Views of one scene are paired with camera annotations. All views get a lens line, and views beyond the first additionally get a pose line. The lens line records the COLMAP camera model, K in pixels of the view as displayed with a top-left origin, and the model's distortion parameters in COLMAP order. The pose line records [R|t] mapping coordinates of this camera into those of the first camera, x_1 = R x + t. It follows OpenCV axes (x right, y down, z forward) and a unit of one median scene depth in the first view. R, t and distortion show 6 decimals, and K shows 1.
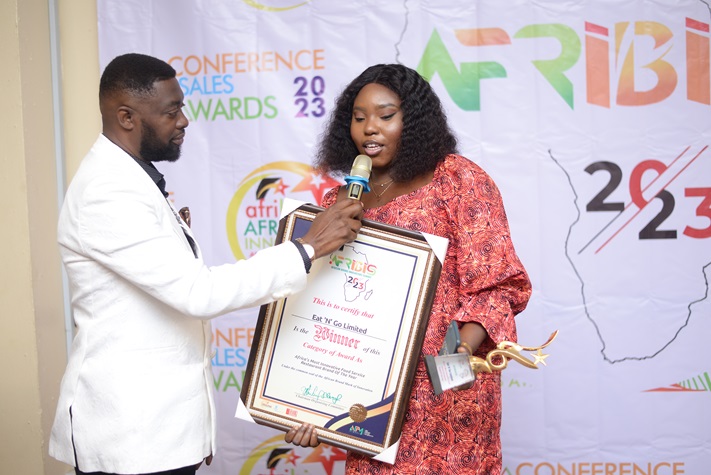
lens RADIAL K [[1055.5, 0, 356.0], [0, 1055.5, 237.4], [0, 0, 1]] dist [-0.097971, 0.000000]
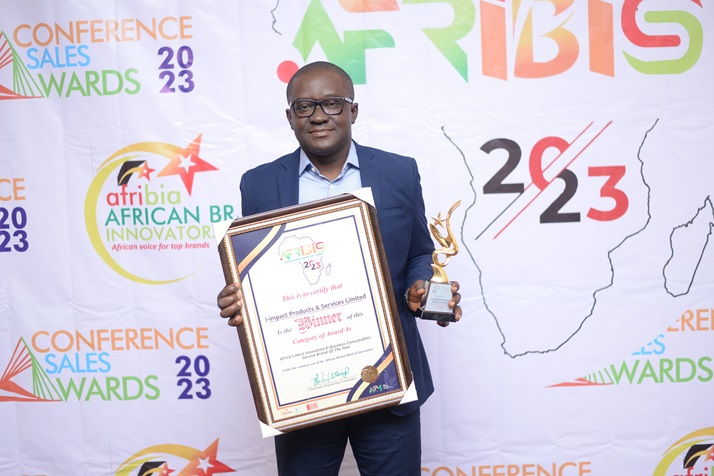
lens RADIAL K [[1060.0, 0, 363.6], [0, 1060.0, 240.4], [0, 0, 1]] dist [-0.097971, 0.000000]
pose [[0.992630, -0.018705, 0.119730, 0.004087], [0.016275, 0.999642, 0.021237, -0.005070], [-0.120084, -0.019132, 0.992579, 0.091494]]
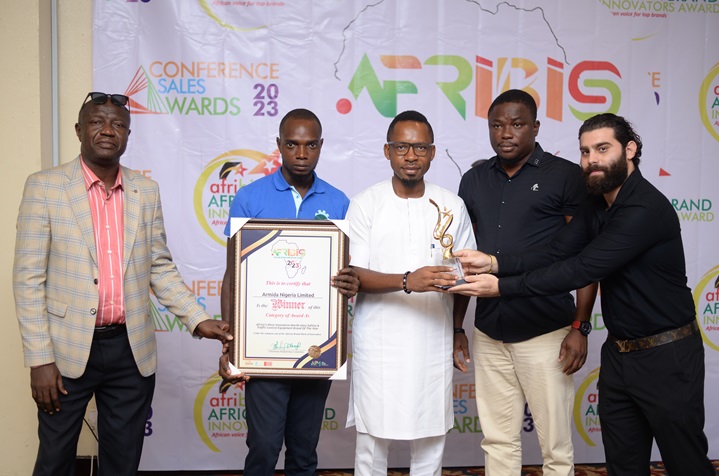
lens RADIAL K [[1067.4, 0, 362.1], [0, 1067.4, 250.6], [0, 0, 1]] dist [-0.097971, 0.000000]
pose [[0.970304, 0.021038, 0.240970, -0.239183], [-0.024505, 0.999635, 0.011400, 0.032062], [-0.240642, -0.016967, 0.970466, -0.288241]]
